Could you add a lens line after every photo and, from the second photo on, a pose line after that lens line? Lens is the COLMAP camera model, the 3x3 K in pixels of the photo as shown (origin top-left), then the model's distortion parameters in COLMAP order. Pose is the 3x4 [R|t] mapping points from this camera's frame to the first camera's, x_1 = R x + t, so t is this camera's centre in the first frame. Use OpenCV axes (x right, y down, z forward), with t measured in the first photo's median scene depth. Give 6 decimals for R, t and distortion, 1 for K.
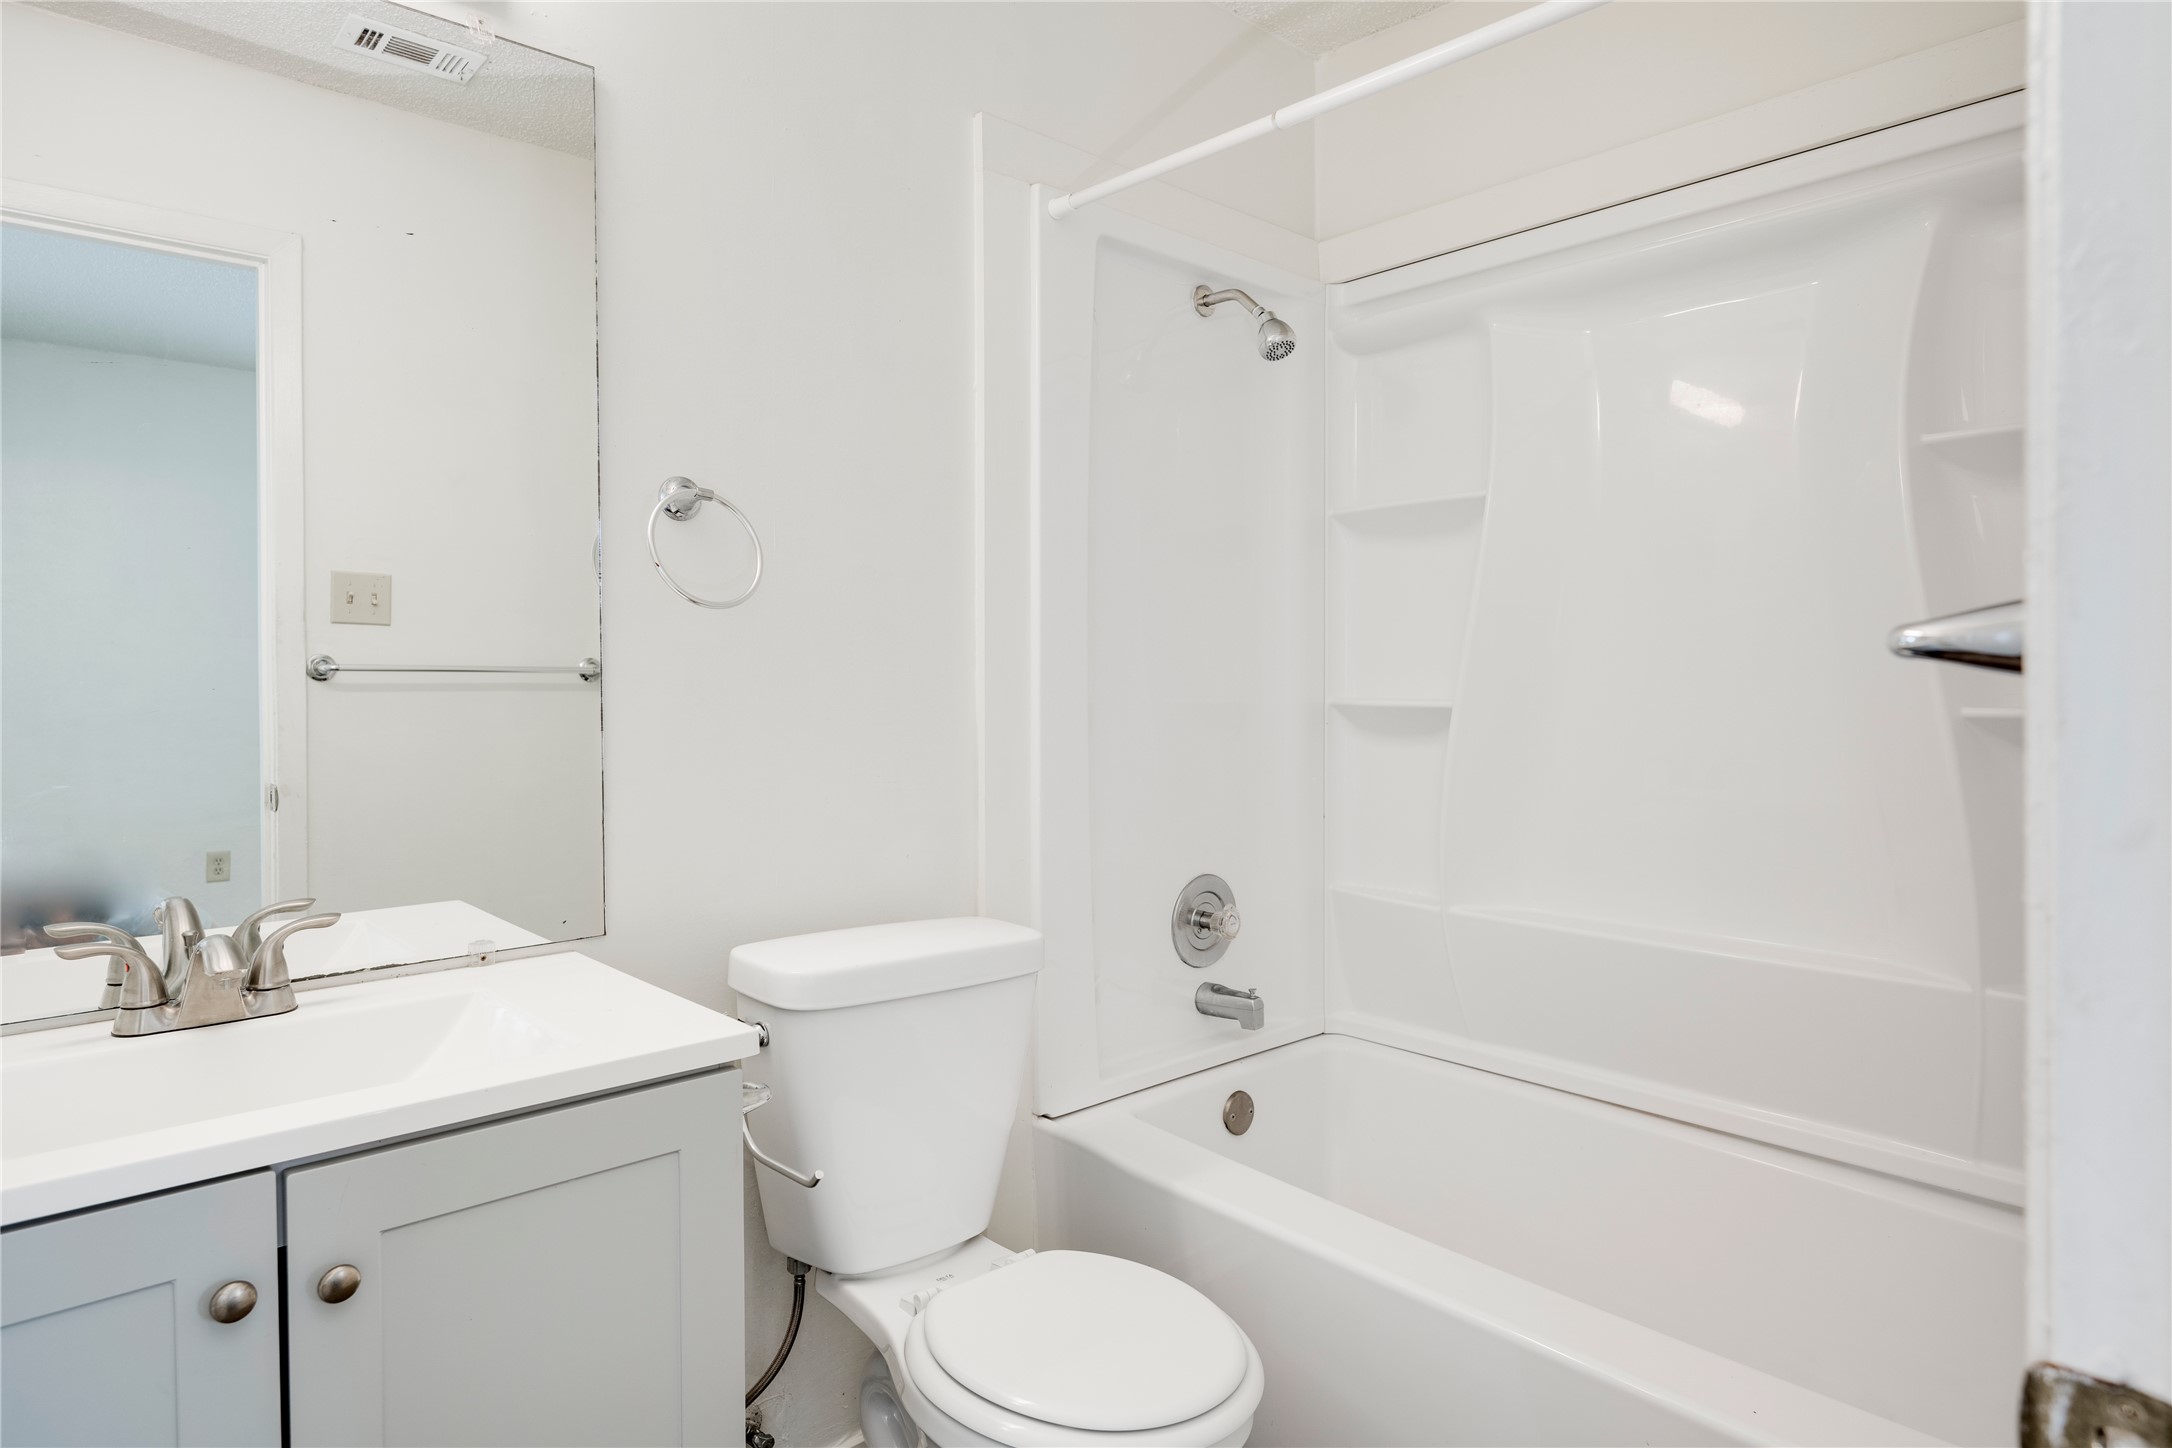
lens RADIAL K [[1201.4, 0, 1092.7], [0, 1201.4, 669.1], [0, 0, 1]] dist [0.015547, 0.000078]
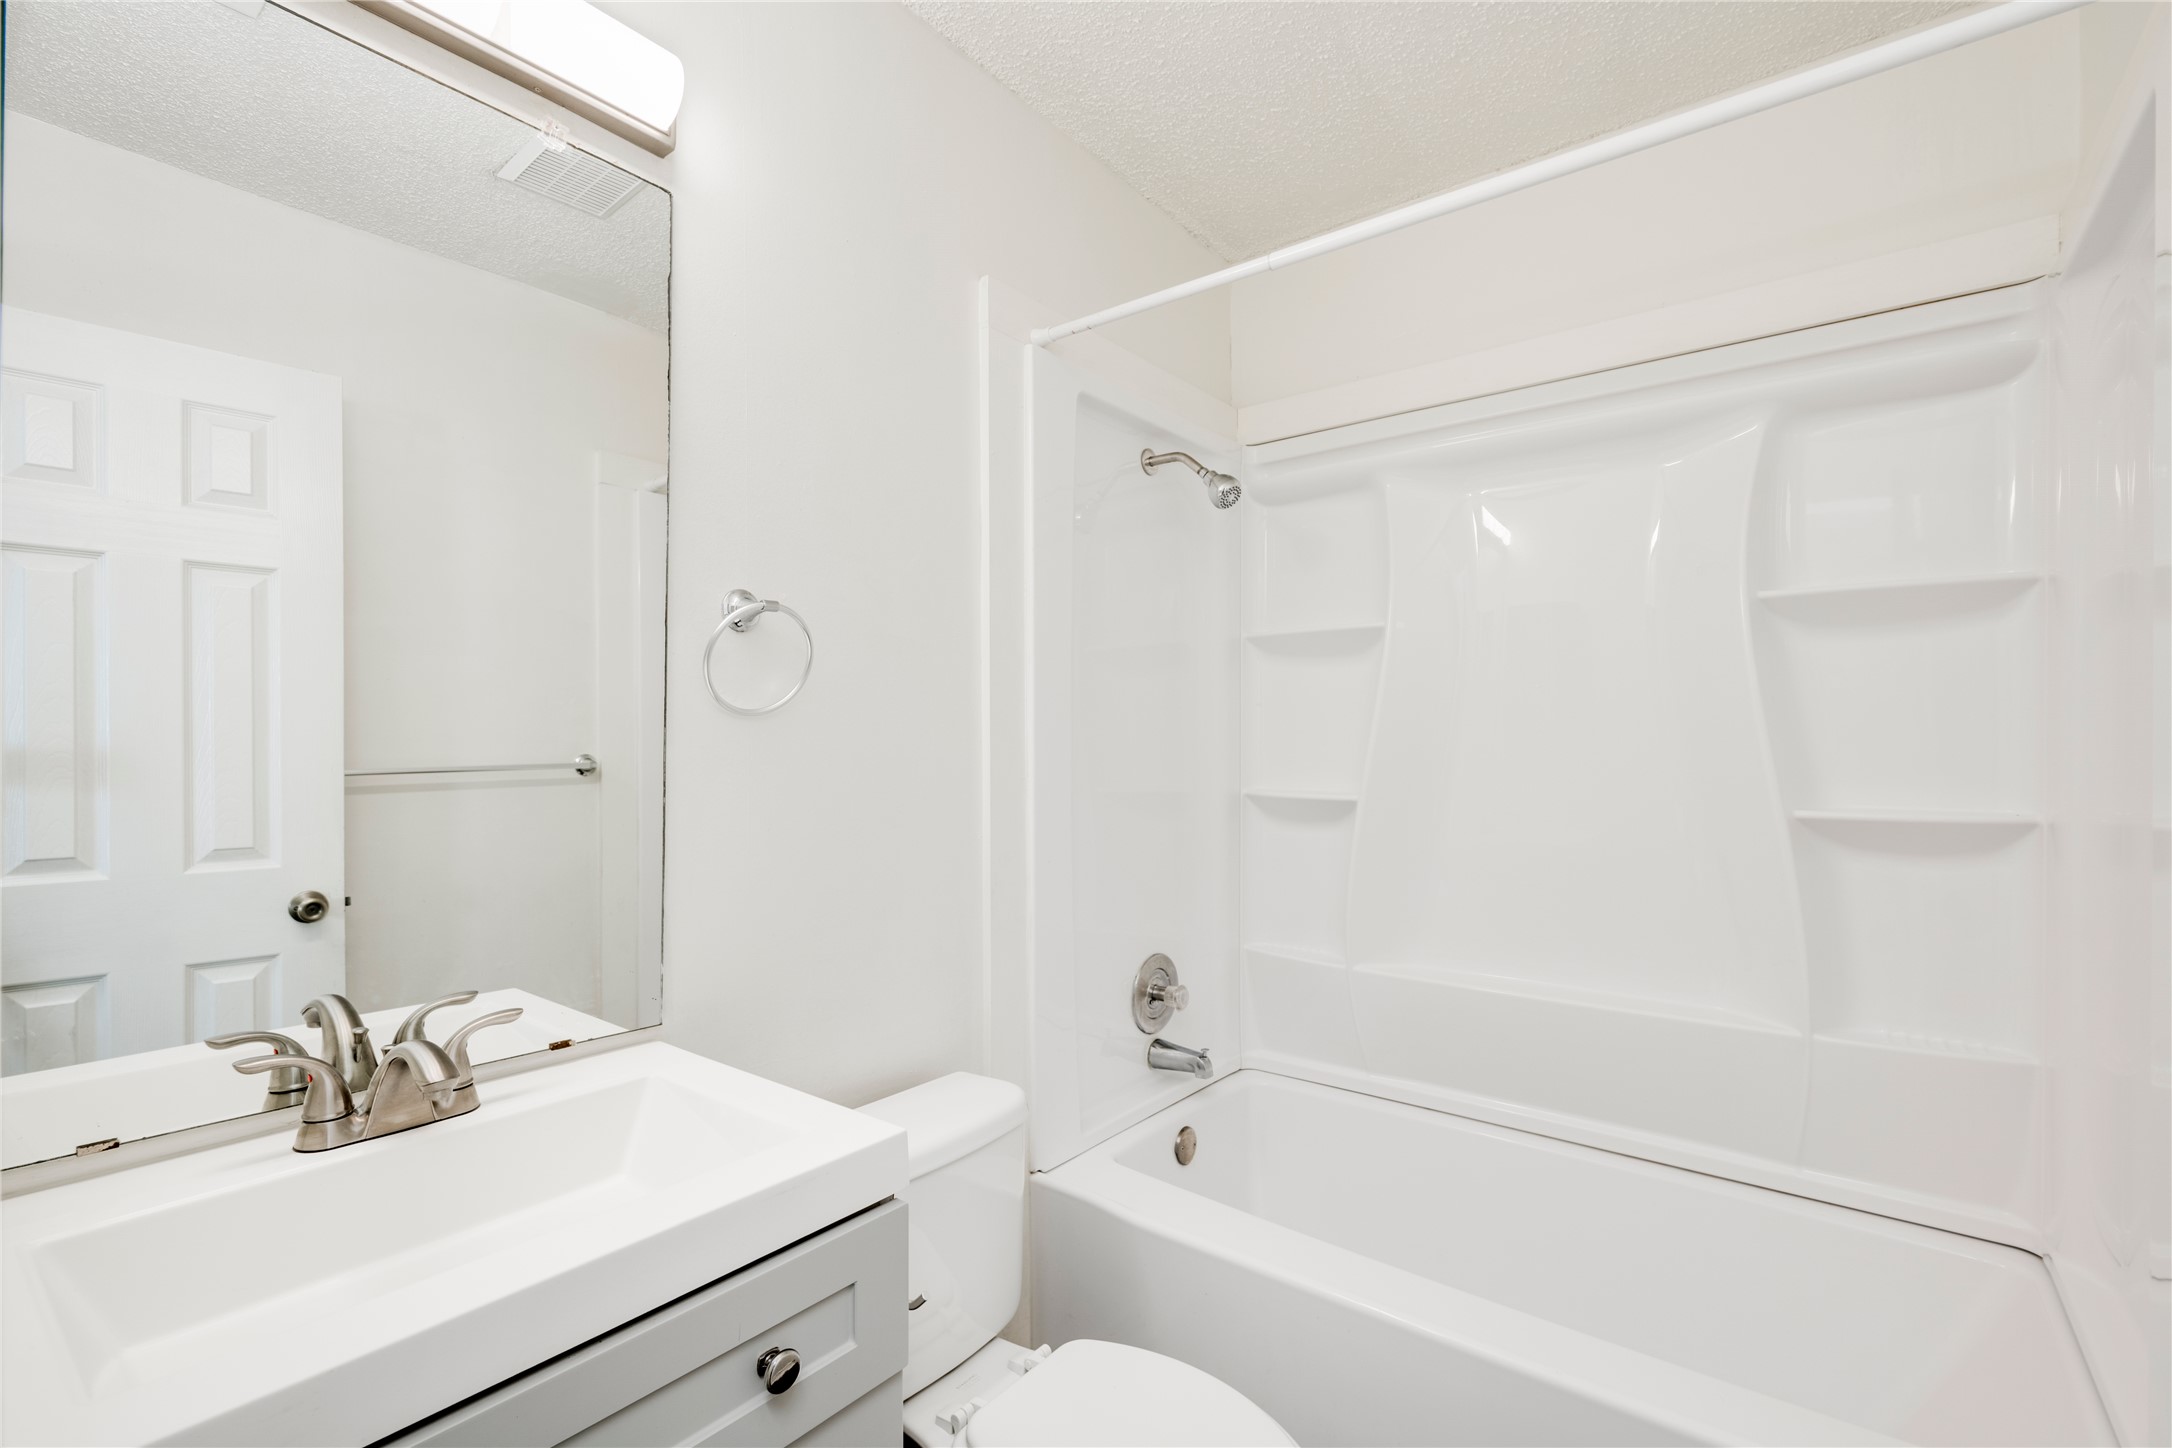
lens RADIAL K [[966.5, 0, 1086.0], [0, 966.5, 724.0], [0, 0, 1]] dist [-0.001899, -0.000174]
pose [[0.984732, 0.011049, 0.173725, -0.135901], [-0.006214, 0.999579, -0.028352, -0.014404], [-0.173965, 0.026840, 0.984386, 0.089508]]
